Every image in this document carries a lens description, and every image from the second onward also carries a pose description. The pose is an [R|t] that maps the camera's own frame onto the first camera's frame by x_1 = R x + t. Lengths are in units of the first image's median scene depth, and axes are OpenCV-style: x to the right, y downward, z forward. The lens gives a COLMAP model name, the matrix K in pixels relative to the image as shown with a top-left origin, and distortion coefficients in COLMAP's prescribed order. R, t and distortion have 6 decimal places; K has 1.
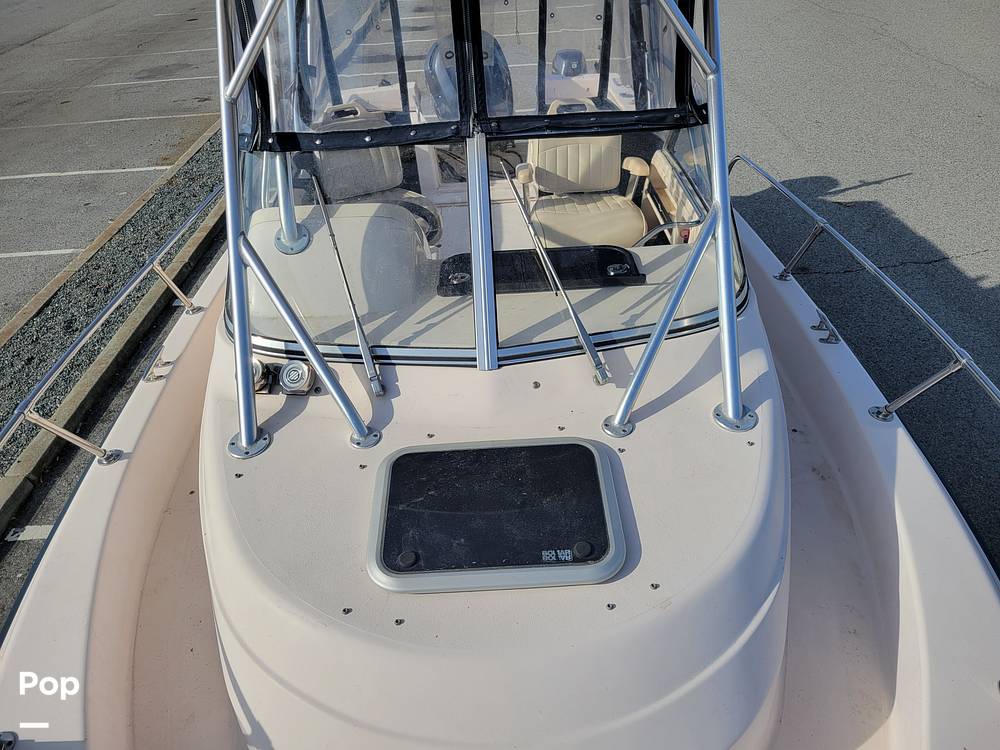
lens RADIAL K [[757.3, 0, 500.0], [0, 757.3, 375.0], [0, 0, 1]] dist [0.034584, -0.010488]
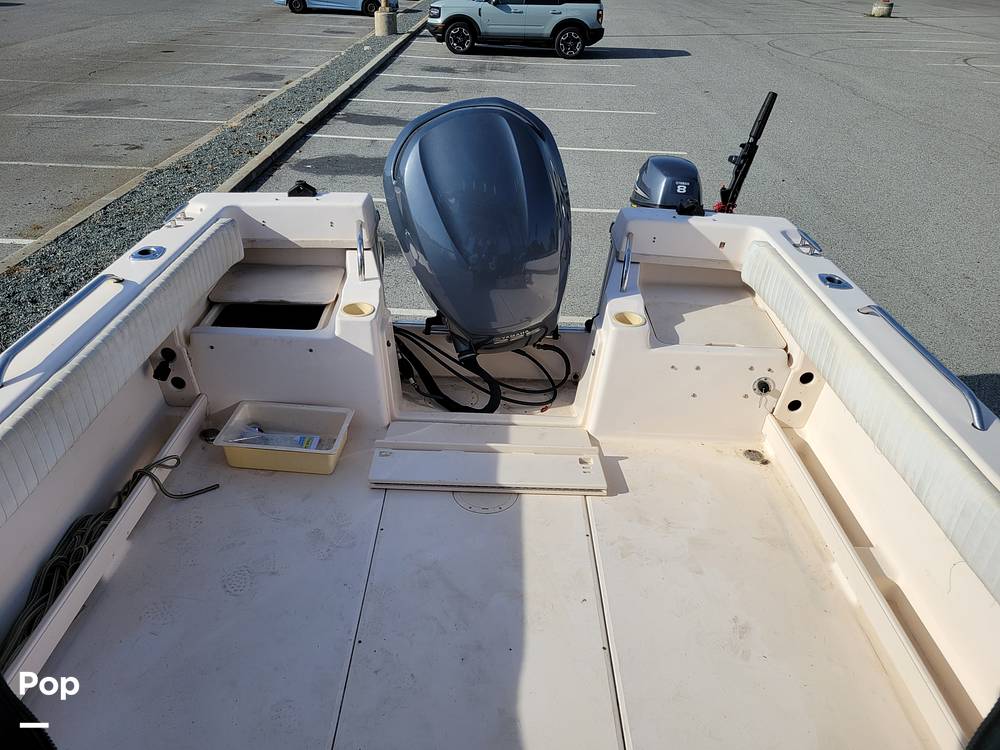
lens RADIAL K [[757.3, 0, 500.0], [0, 757.3, 375.0], [0, 0, 1]] dist [0.034584, -0.010488]
pose [[0.994769, 0.100281, 0.019461, -0.016442], [-0.098498, 0.992116, -0.077489, -0.155911], [-0.027078, 0.075167, 0.996803, 0.339716]]
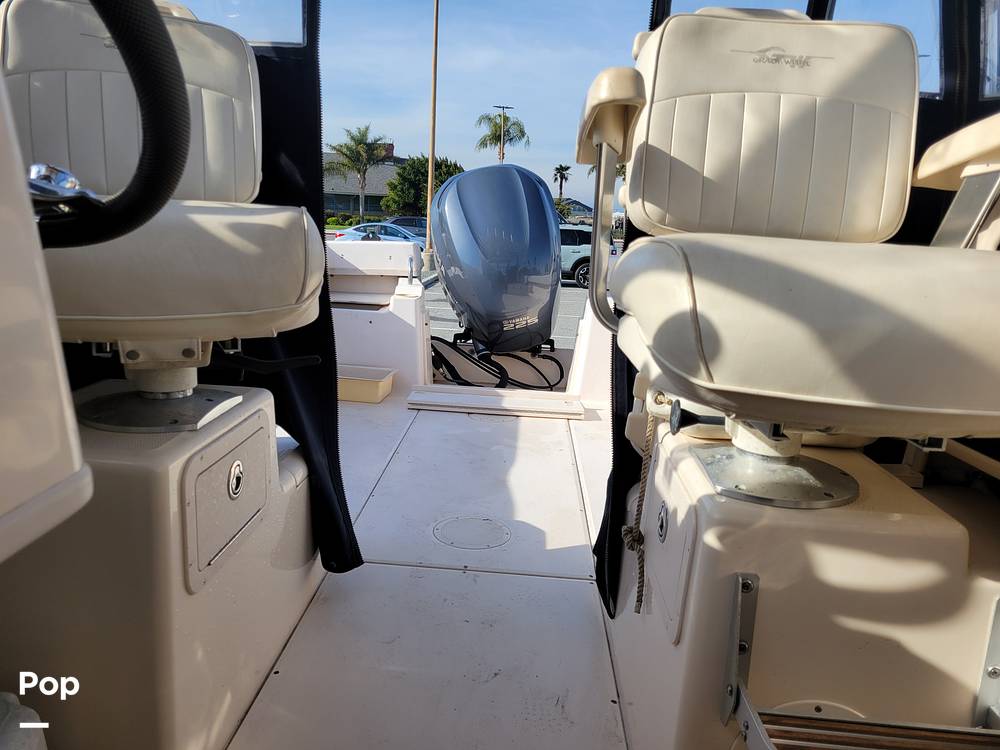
lens RADIAL K [[758.0, 0, 496.3], [0, 758.0, 370.7], [0, 0, 1]] dist [0.041072, -0.001348]
pose [[0.990655, 0.124602, -0.055473, 0.006049], [-0.136370, 0.912257, -0.386251, -0.020001], [0.002478, 0.390206, 0.920724, 0.275157]]
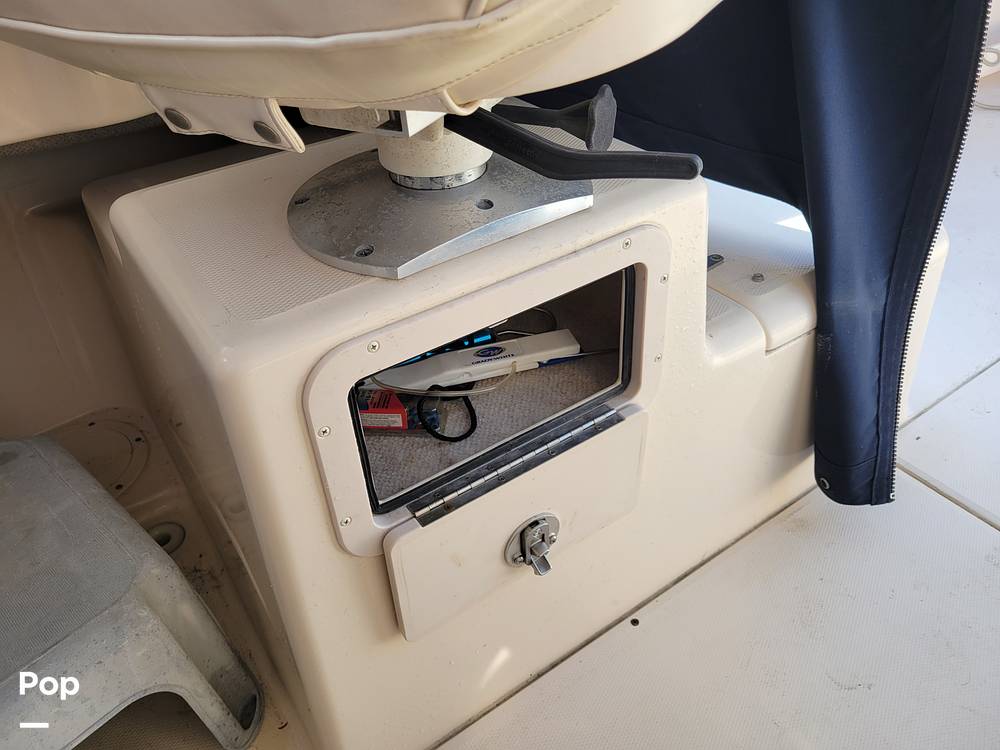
lens RADIAL K [[753.2, 0, 498.5], [0, 753.2, 347.1], [0, 0, 1]] dist [0.030103, -0.002627]
pose [[0.535186, 0.519079, -0.666433, -0.002057], [-0.460745, 0.840616, 0.284743, -0.066119], [0.708018, 0.154665, 0.689049, 0.355878]]
